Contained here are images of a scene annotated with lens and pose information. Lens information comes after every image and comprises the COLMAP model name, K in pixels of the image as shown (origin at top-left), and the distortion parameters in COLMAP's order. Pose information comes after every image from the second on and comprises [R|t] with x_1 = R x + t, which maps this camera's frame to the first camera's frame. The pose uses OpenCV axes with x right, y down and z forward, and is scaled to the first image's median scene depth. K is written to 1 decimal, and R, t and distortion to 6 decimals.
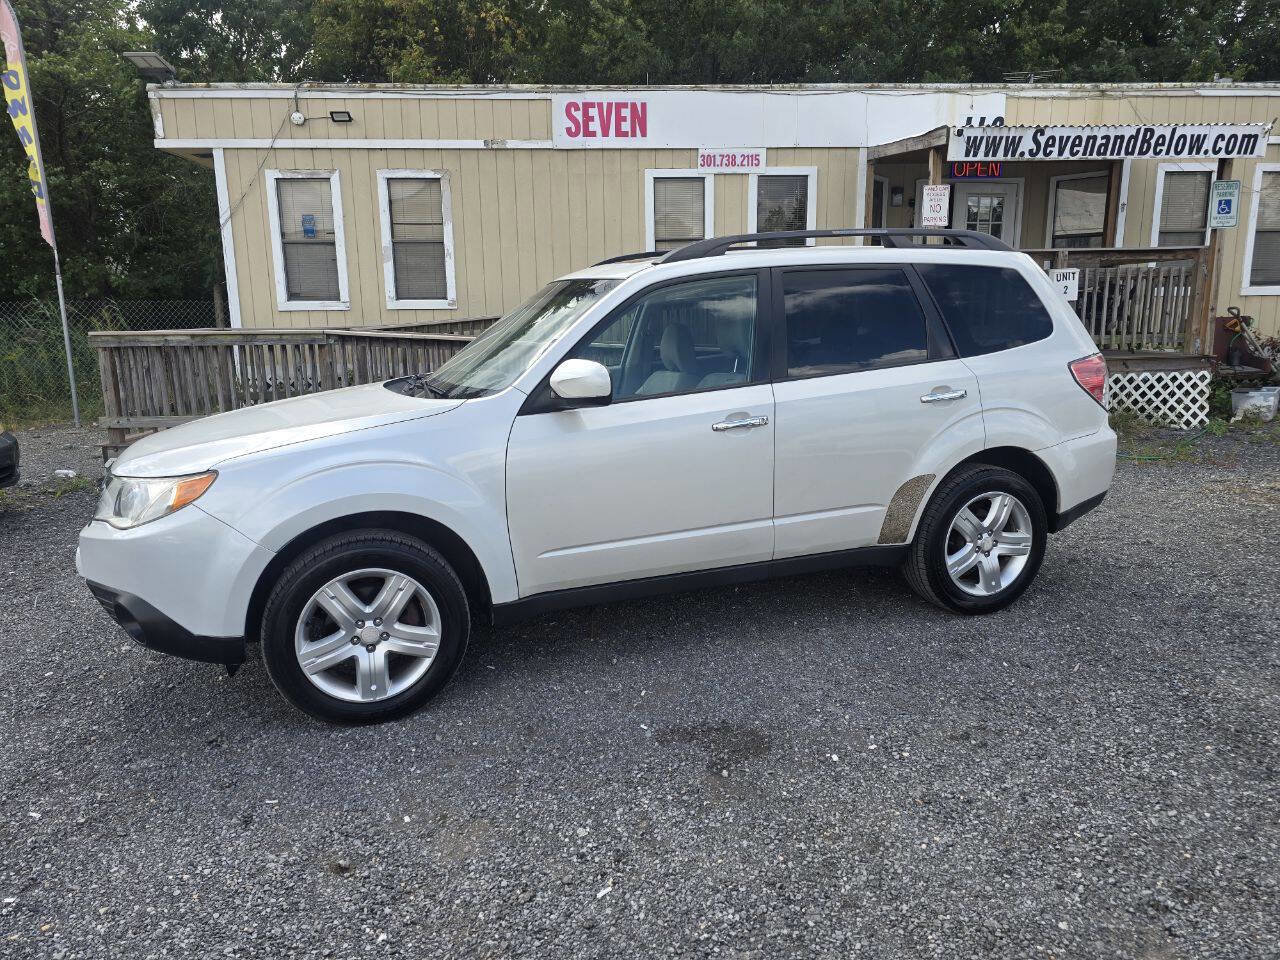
lens RADIAL K [[862.2, 0, 629.9], [0, 862.2, 475.3], [0, 0, 1]] dist [0.057096, -0.051744]
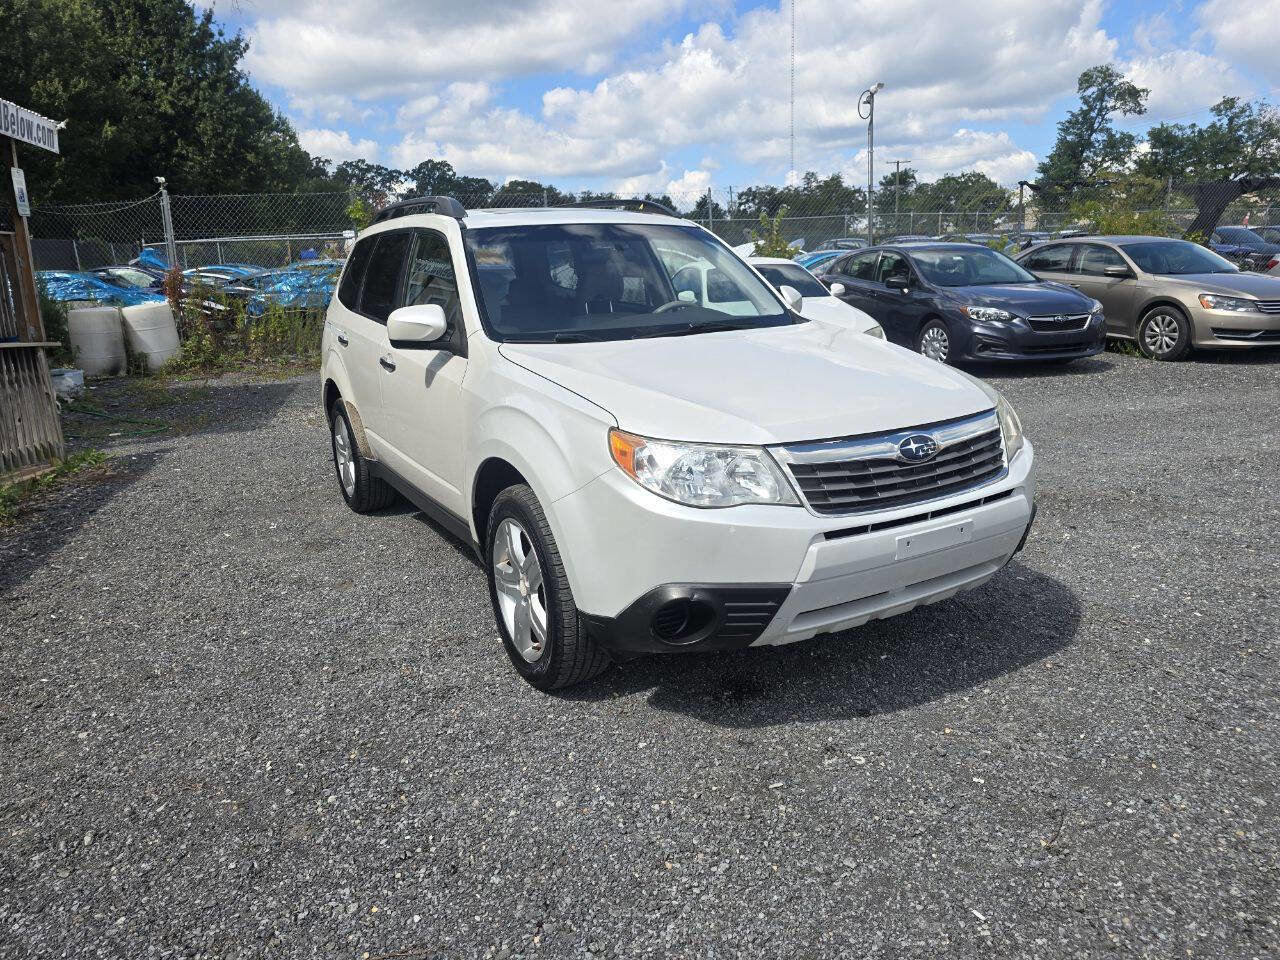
lens RADIAL K [[862.2, 0, 648.4], [0, 862.2, 468.1], [0, 0, 1]] dist [0.057096, -0.051744]
pose [[-0.181052, -0.193385, 0.964273, -0.467223], [0.221491, 0.947270, 0.231562, -0.077303], [-0.958208, 0.255502, -0.128672, 0.492075]]
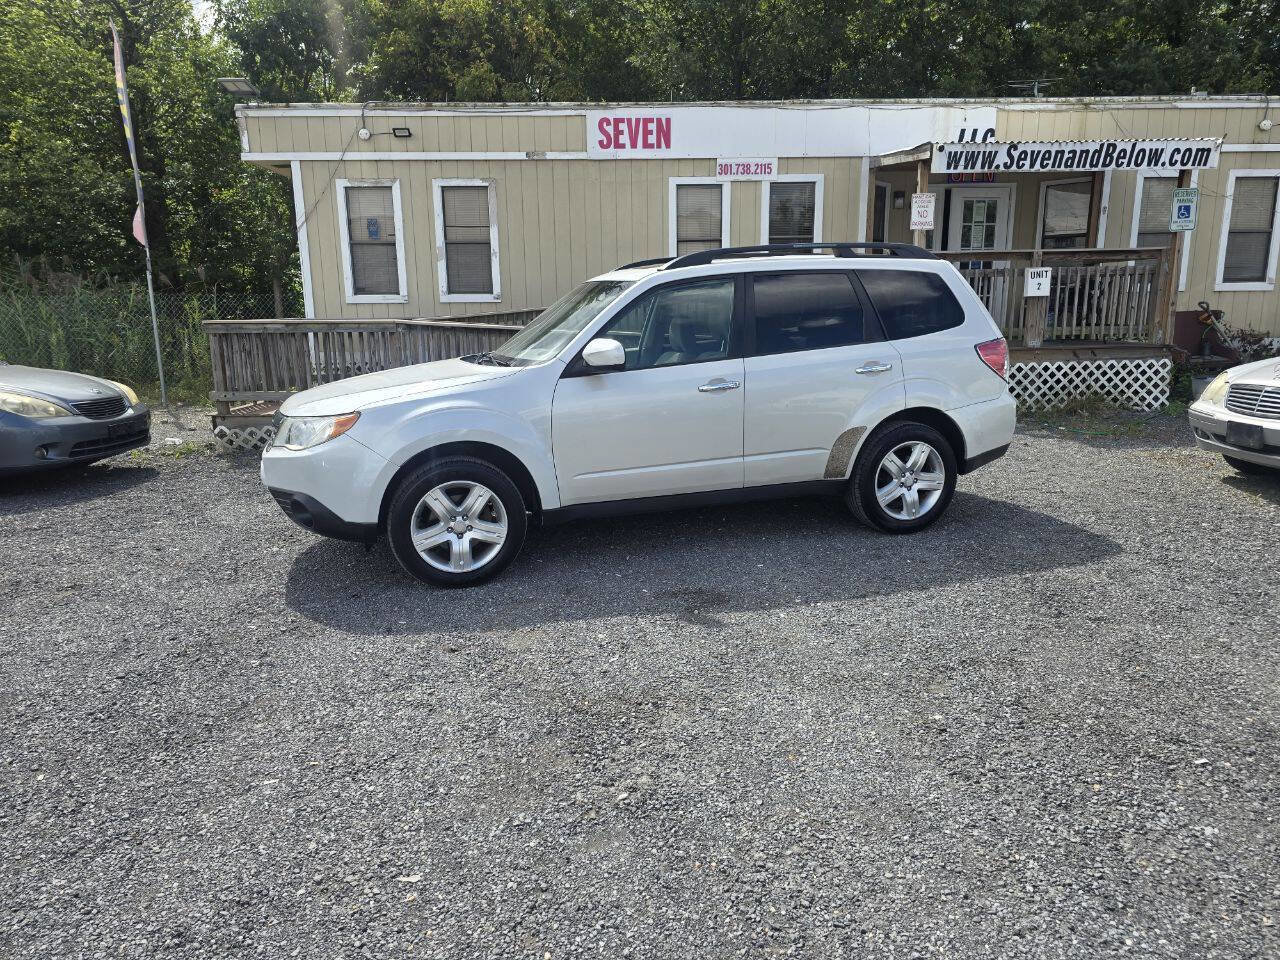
lens RADIAL K [[862.2, 0, 632.8], [0, 862.2, 490.6], [0, 0, 1]] dist [0.057096, -0.051744]
pose [[0.999395, 0.009737, -0.033399, 0.013595], [-0.008914, 0.999655, 0.024705, 0.027471], [0.033628, -0.024393, 0.999137, -0.146459]]
